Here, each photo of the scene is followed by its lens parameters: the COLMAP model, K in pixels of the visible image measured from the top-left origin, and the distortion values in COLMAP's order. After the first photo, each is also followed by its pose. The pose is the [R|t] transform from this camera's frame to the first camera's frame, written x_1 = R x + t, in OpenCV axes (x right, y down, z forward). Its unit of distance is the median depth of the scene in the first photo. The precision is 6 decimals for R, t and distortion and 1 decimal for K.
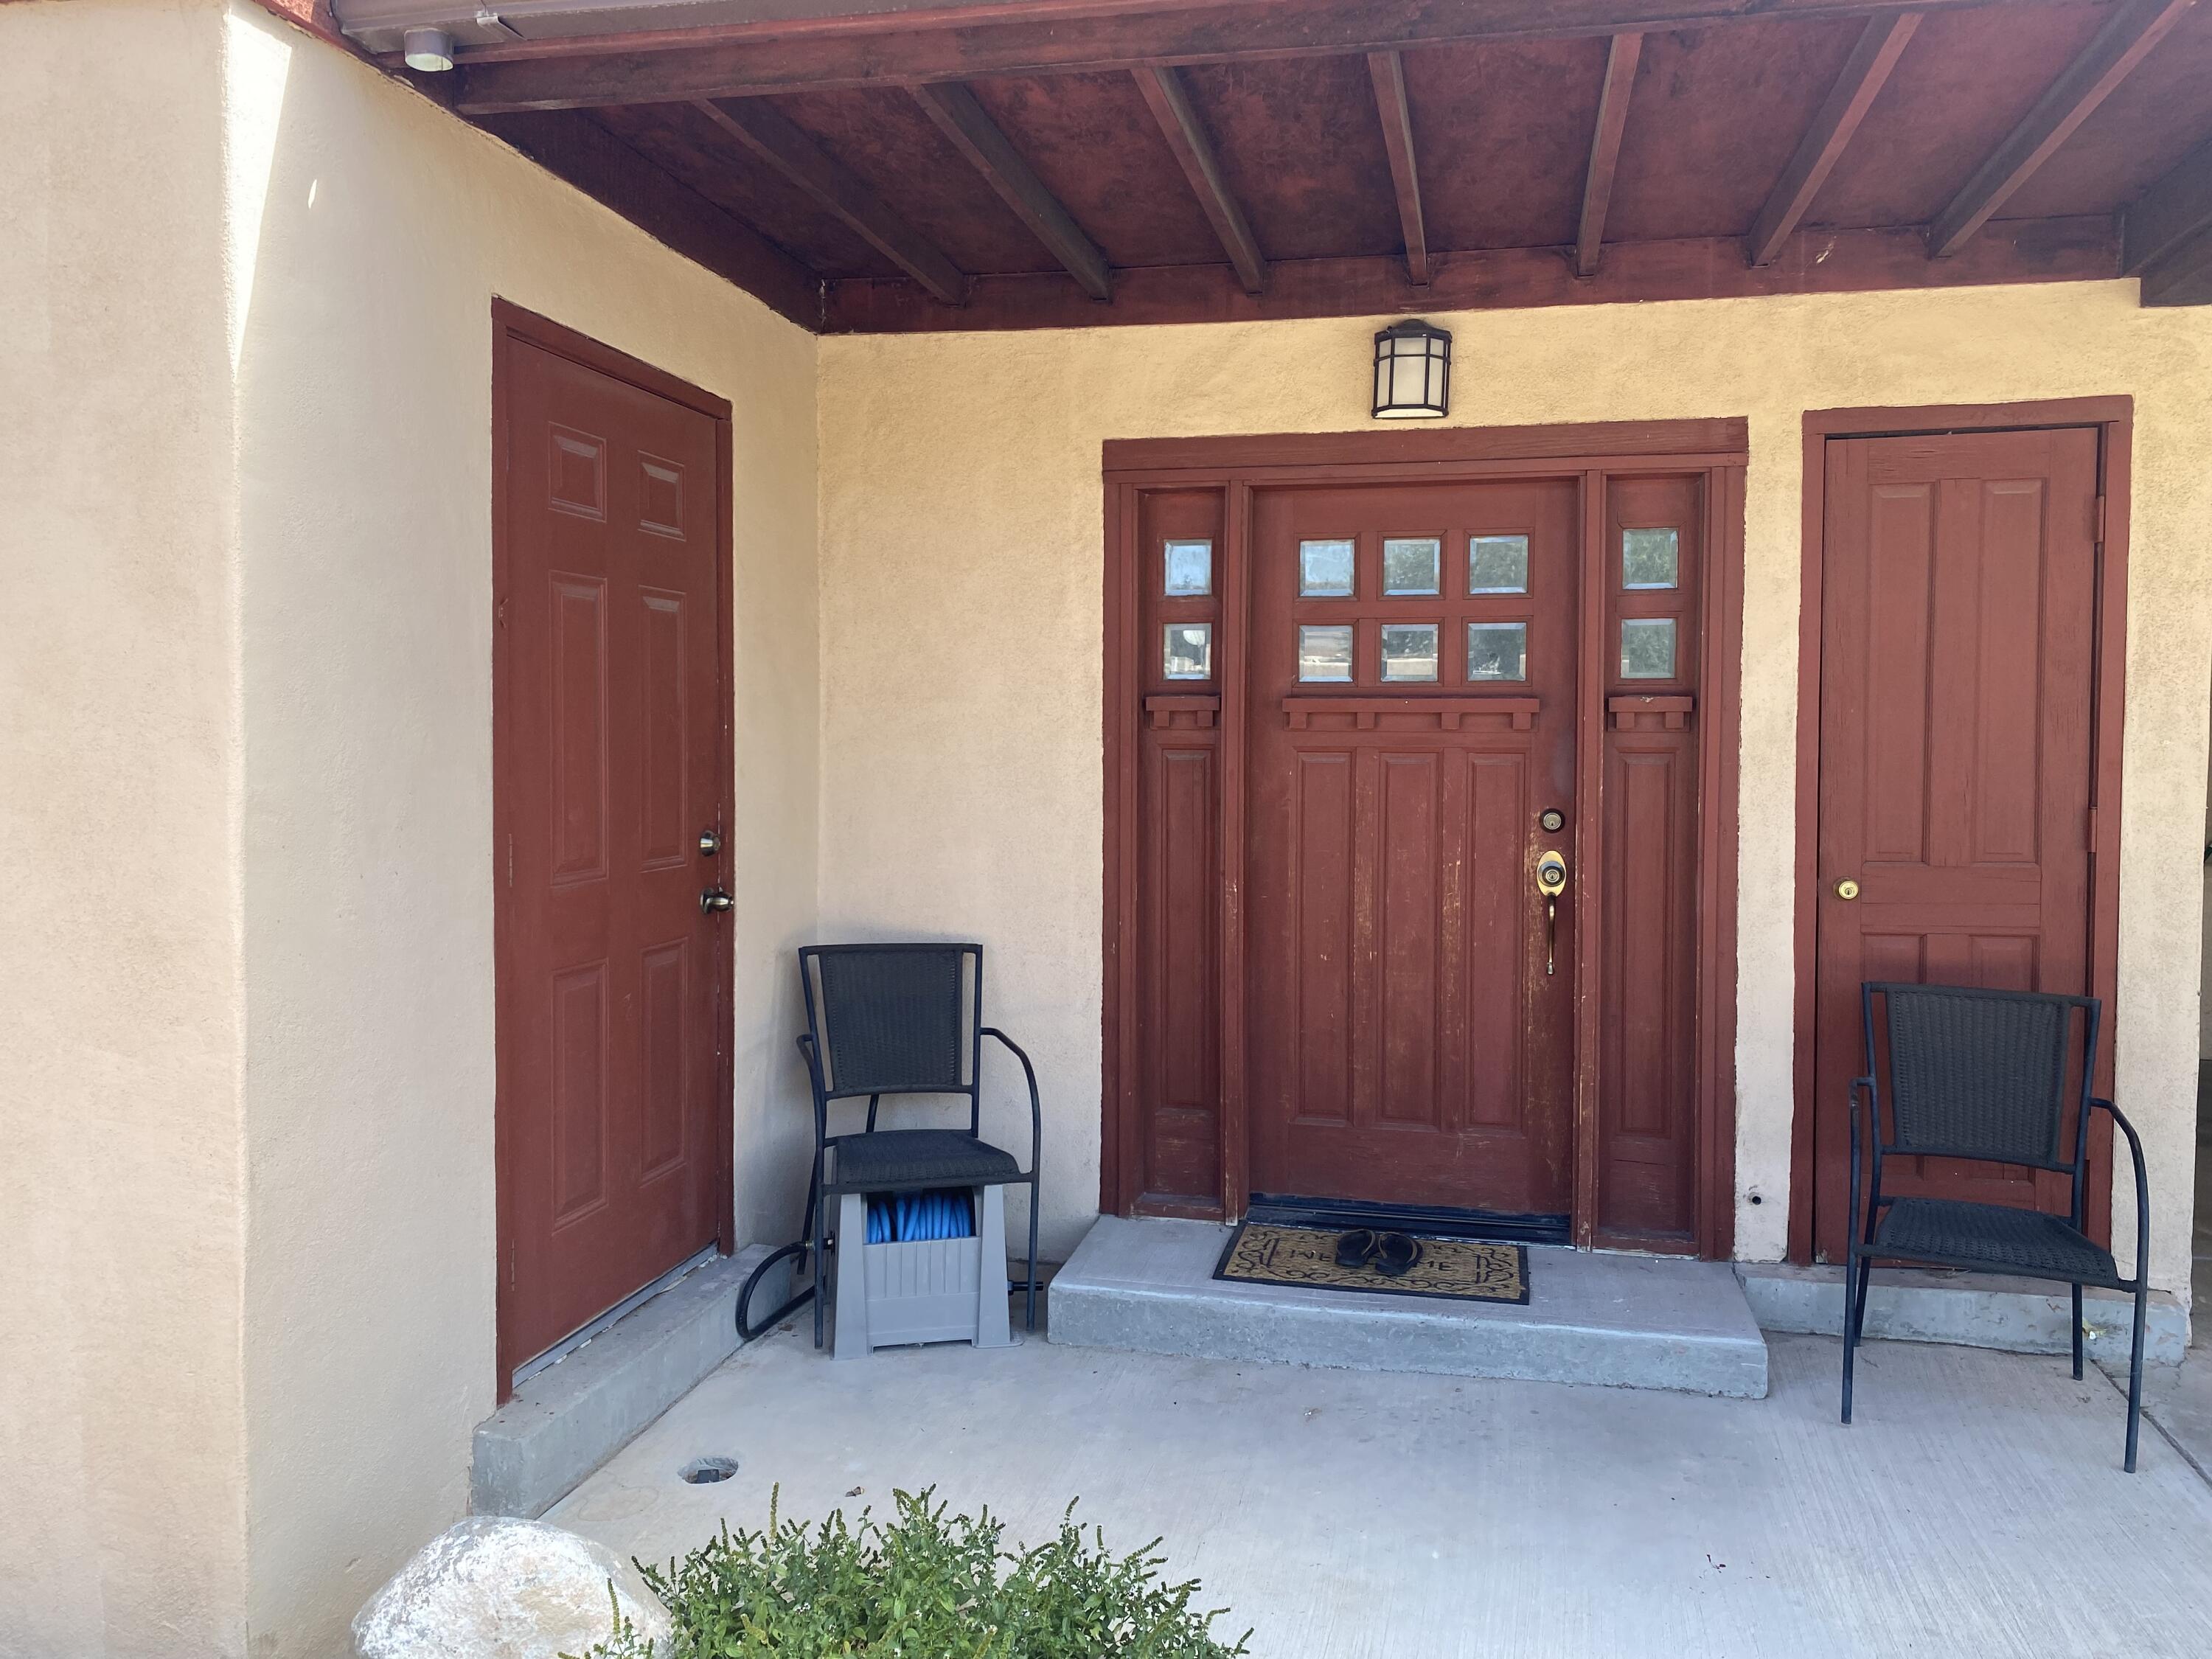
lens RADIAL K [[1687.8, 0, 1141.2], [0, 1687.8, 809.7], [0, 0, 1]] dist [0.062964, -0.059696]
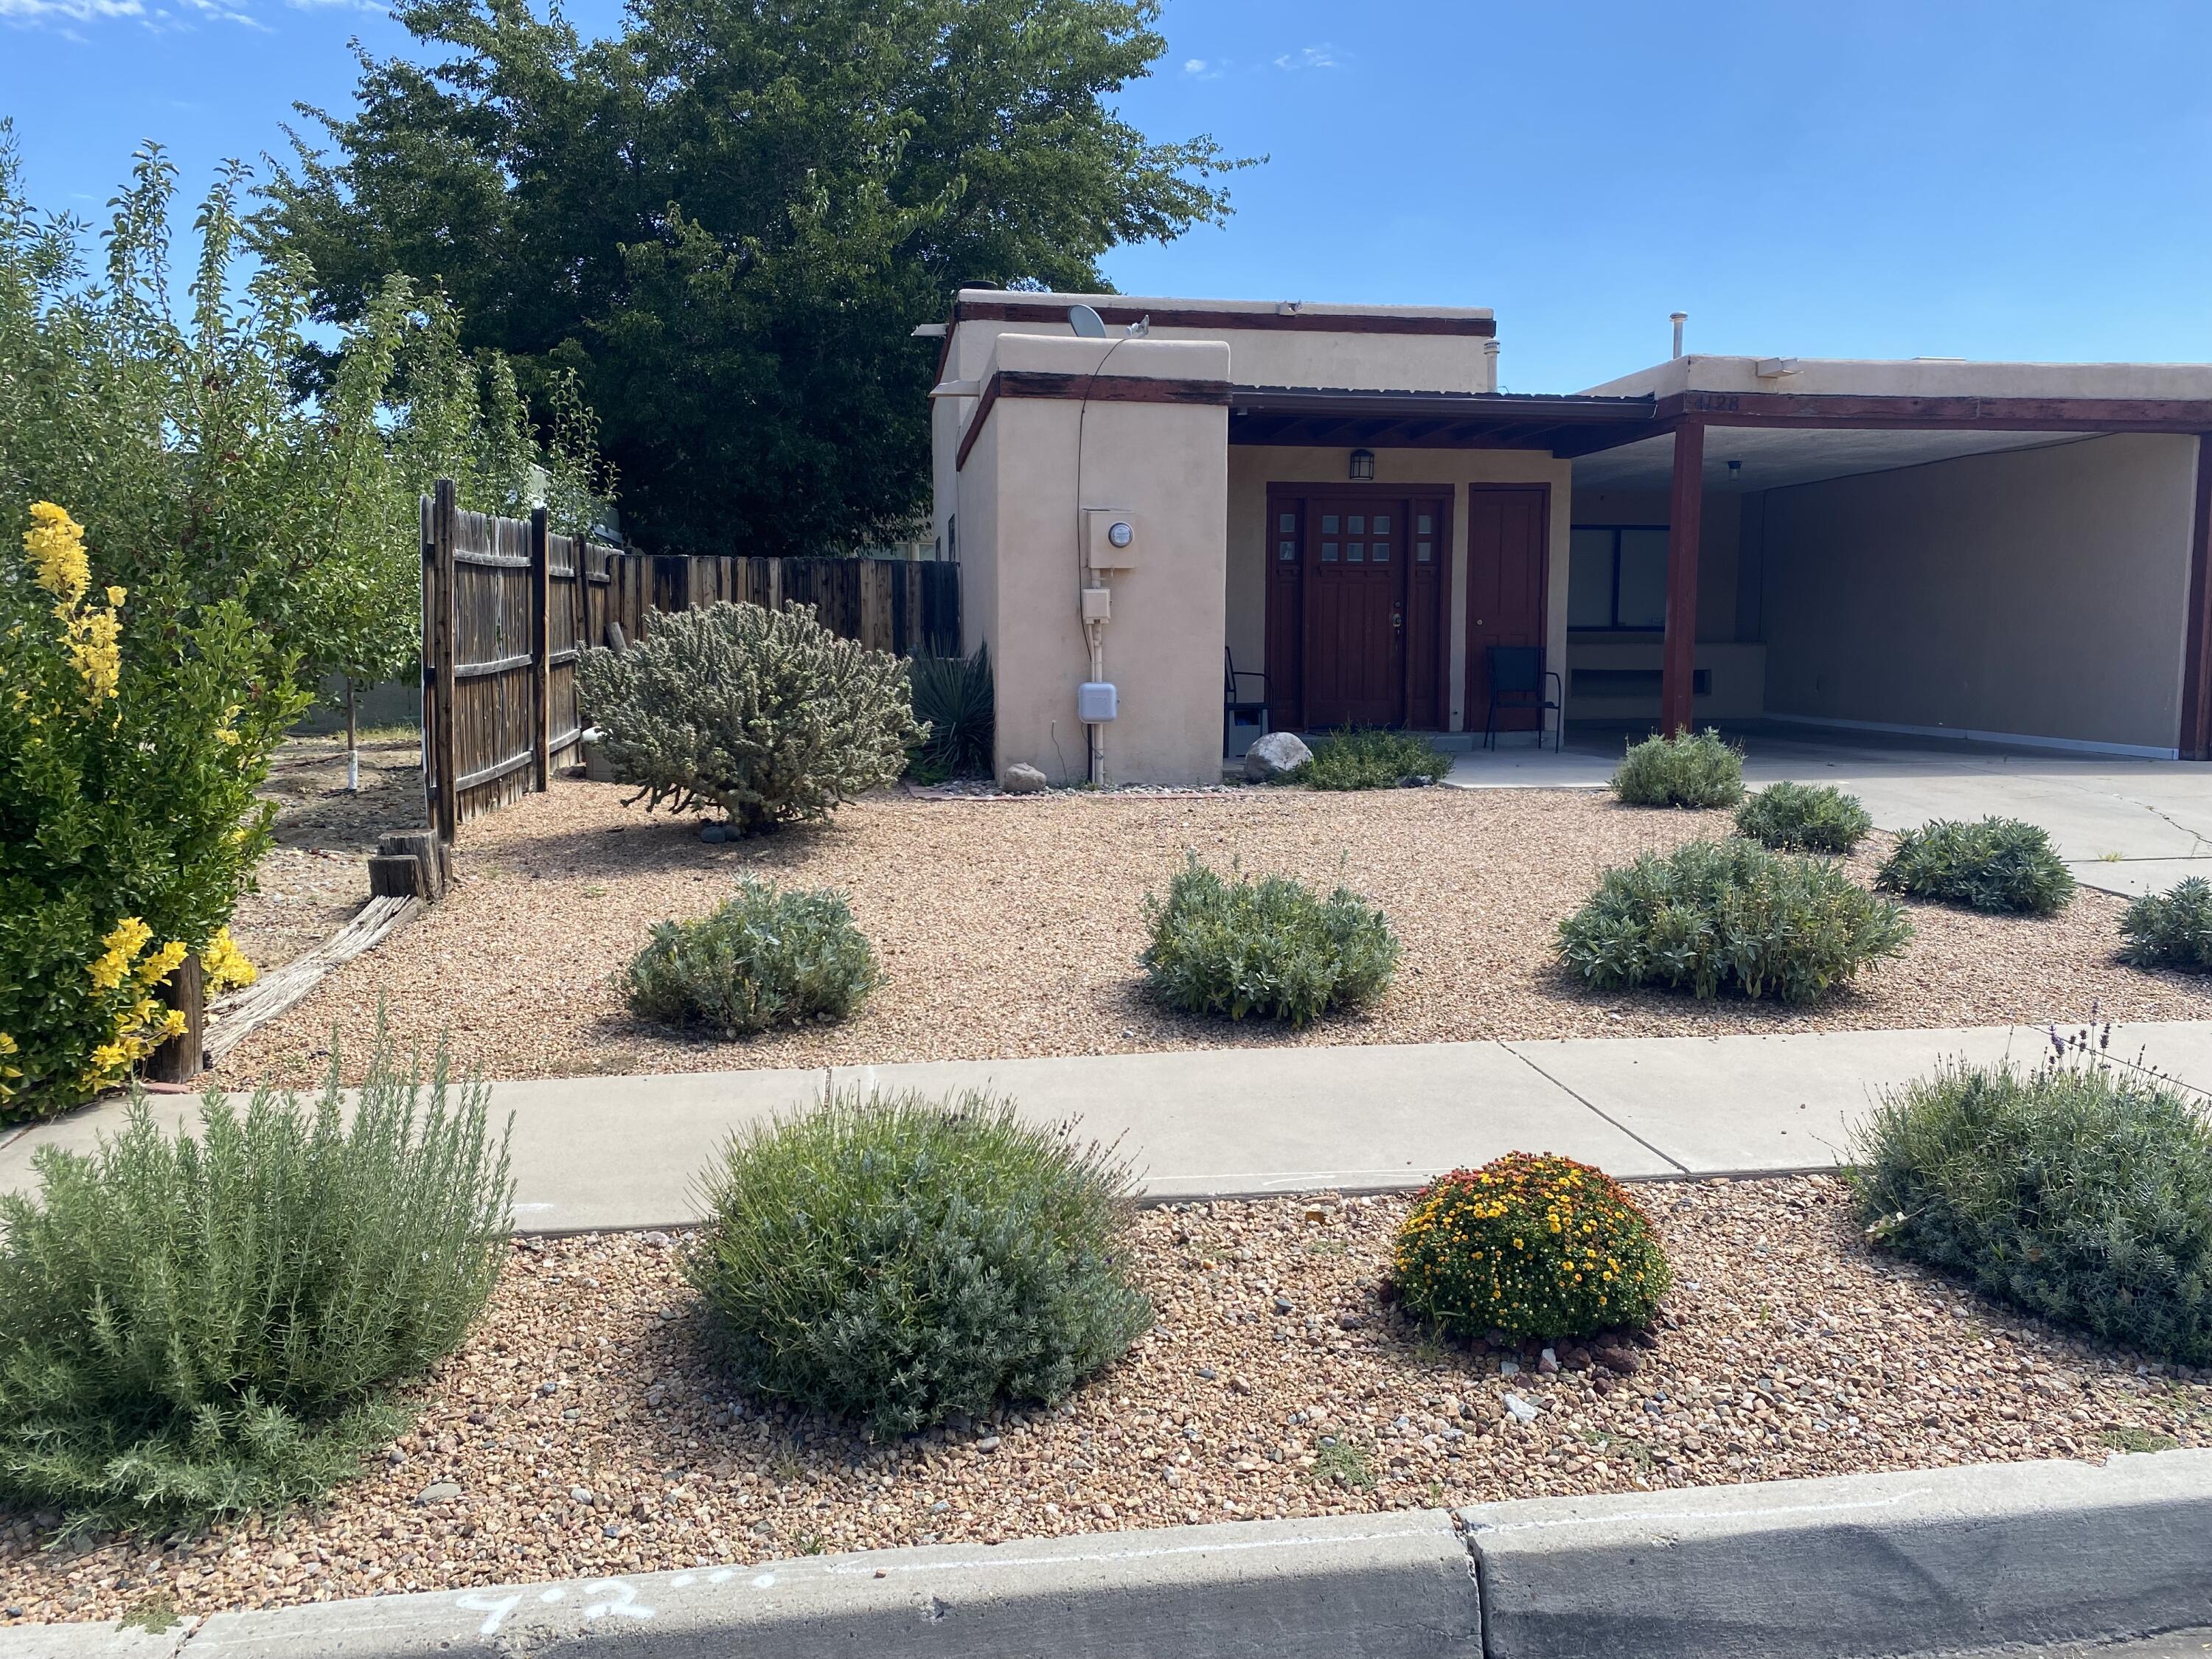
lens RADIAL K [[1687.8, 0, 1109.3], [0, 1687.8, 823.0], [0, 0, 1]] dist [0.062964, -0.059696]
pose [[0.942360, -0.036910, 0.332557, -1.407549], [0.017130, 0.997916, 0.062217, 0.218901], [-0.334161, -0.052934, 0.941029, -1.950458]]
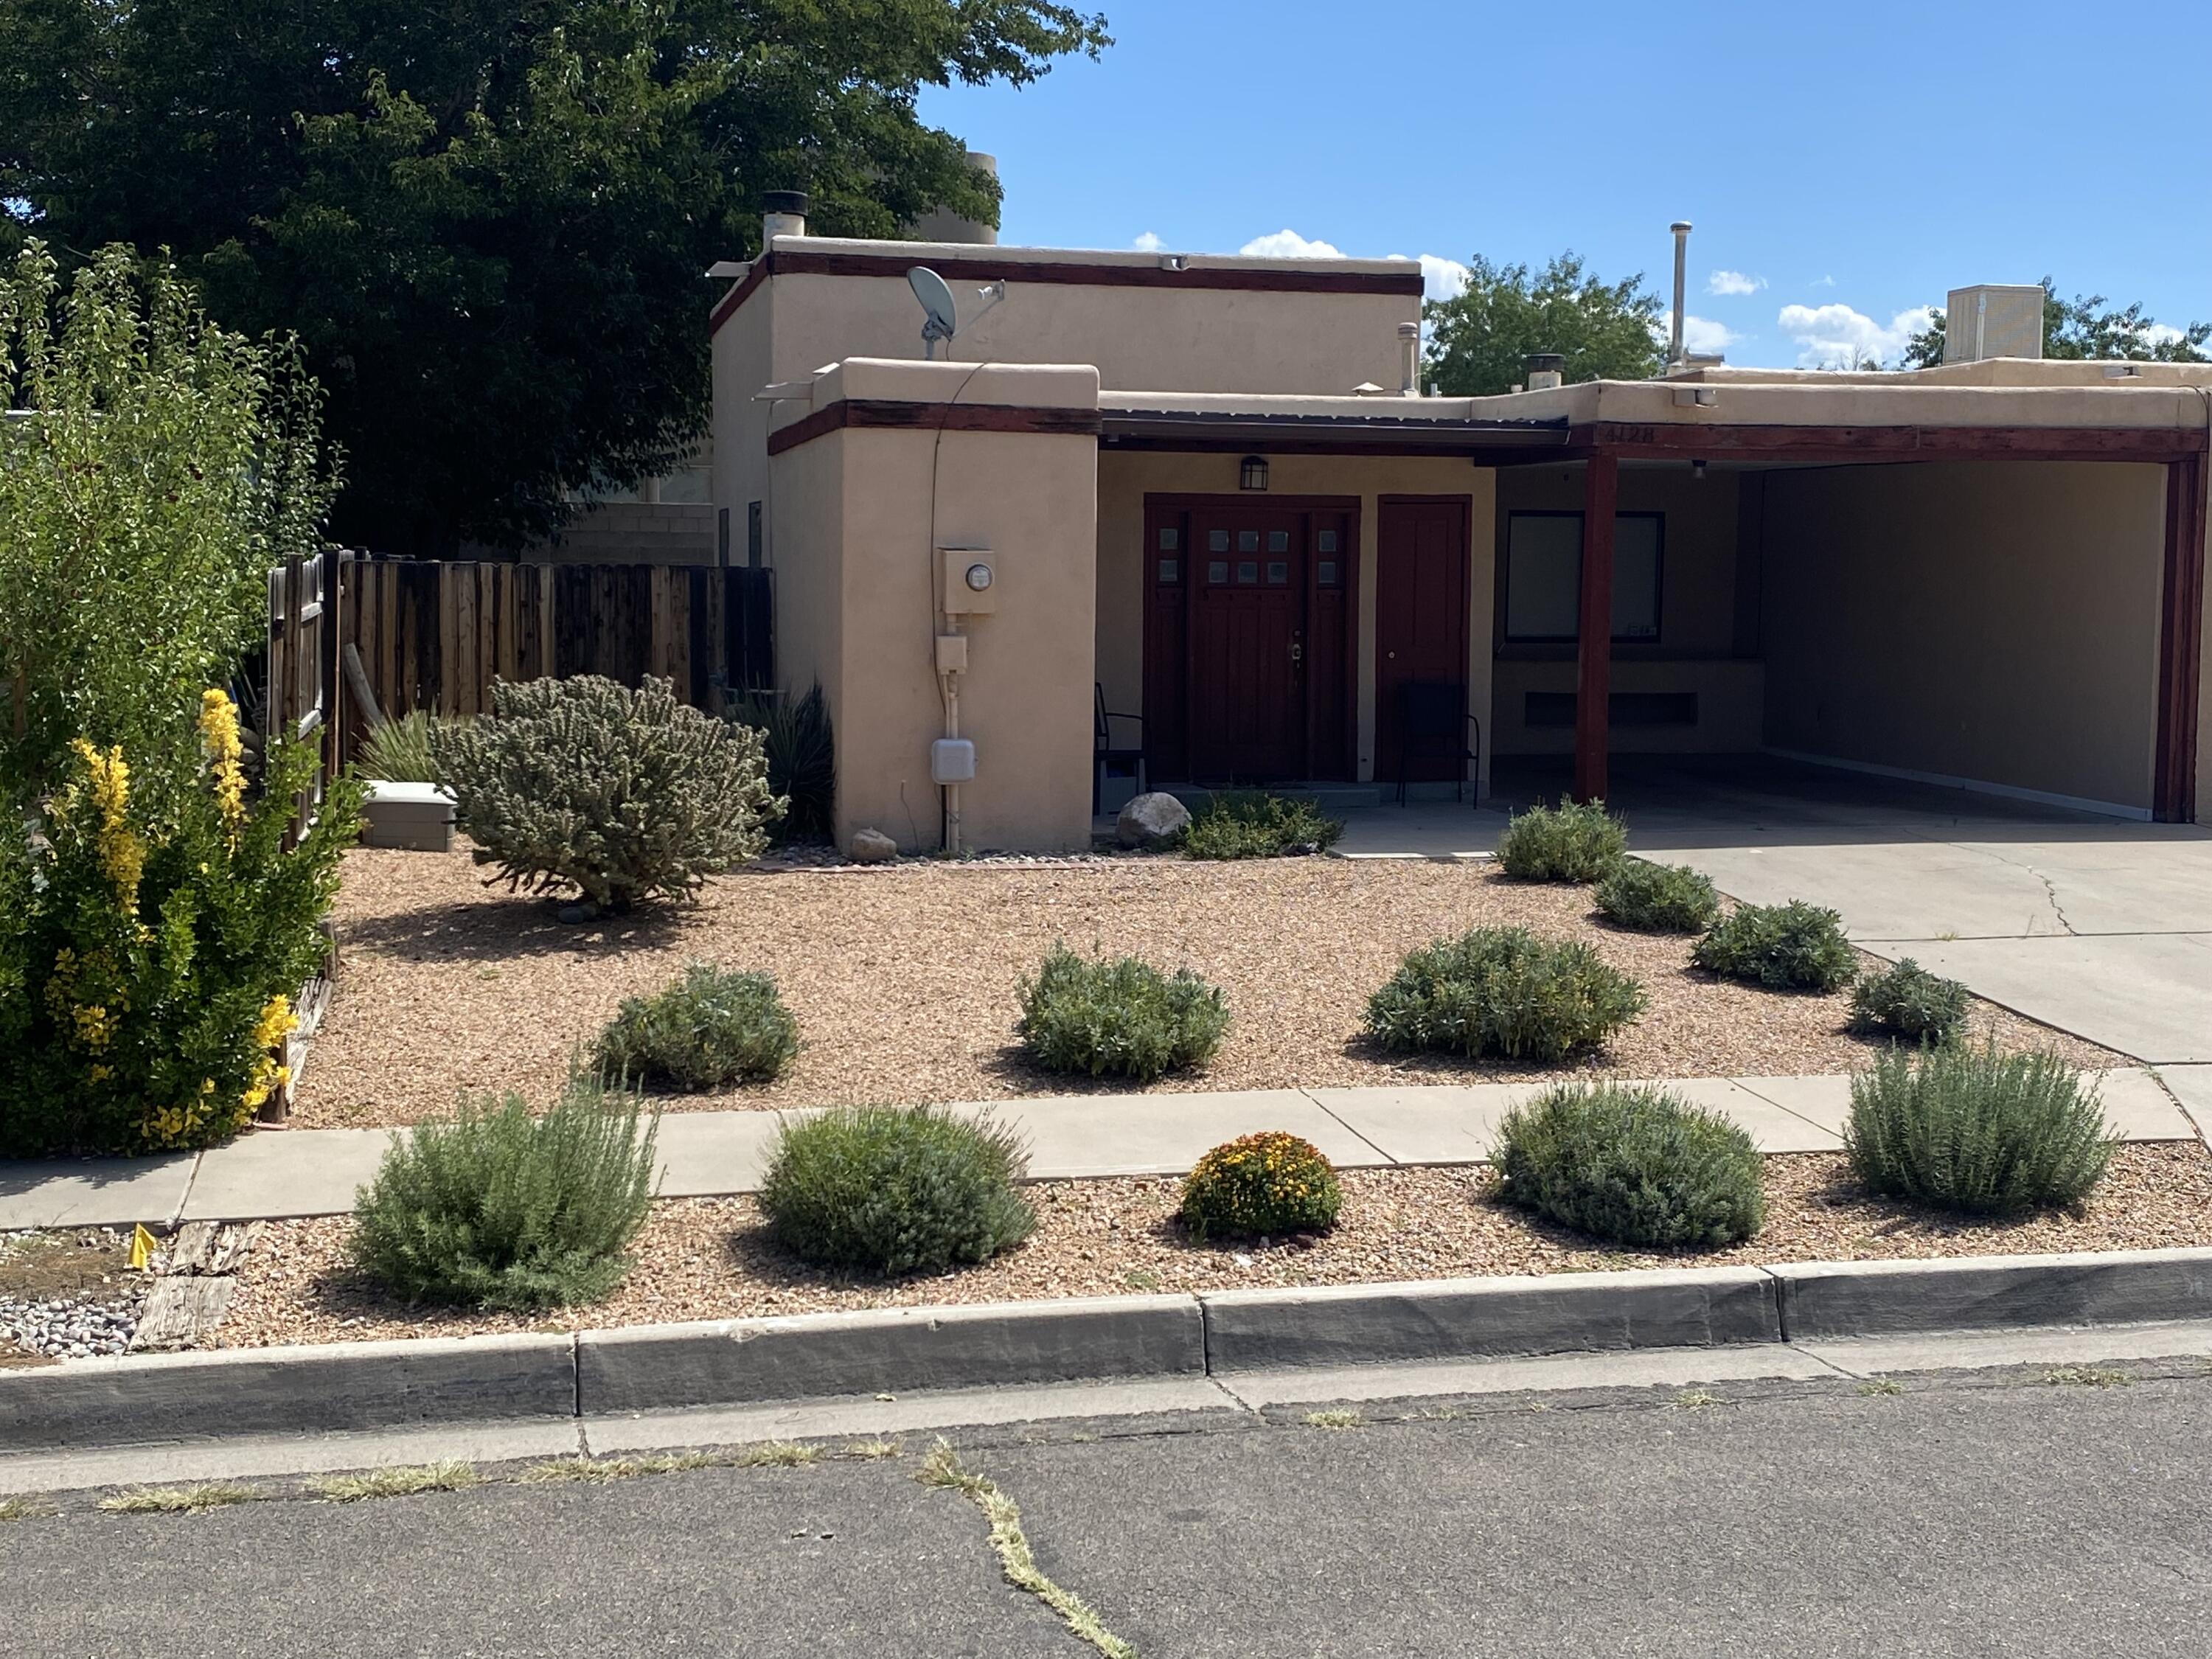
lens RADIAL K [[2811.5, 0, 1125.4], [0, 2811.5, 810.2], [0, 0, 1]] dist [0.141170, 0.000000]
pose [[0.915100, -0.030464, 0.402075, -1.926180], [0.012175, 0.998775, 0.047964, 0.073443], [-0.403044, -0.038996, 0.914349, -3.206148]]
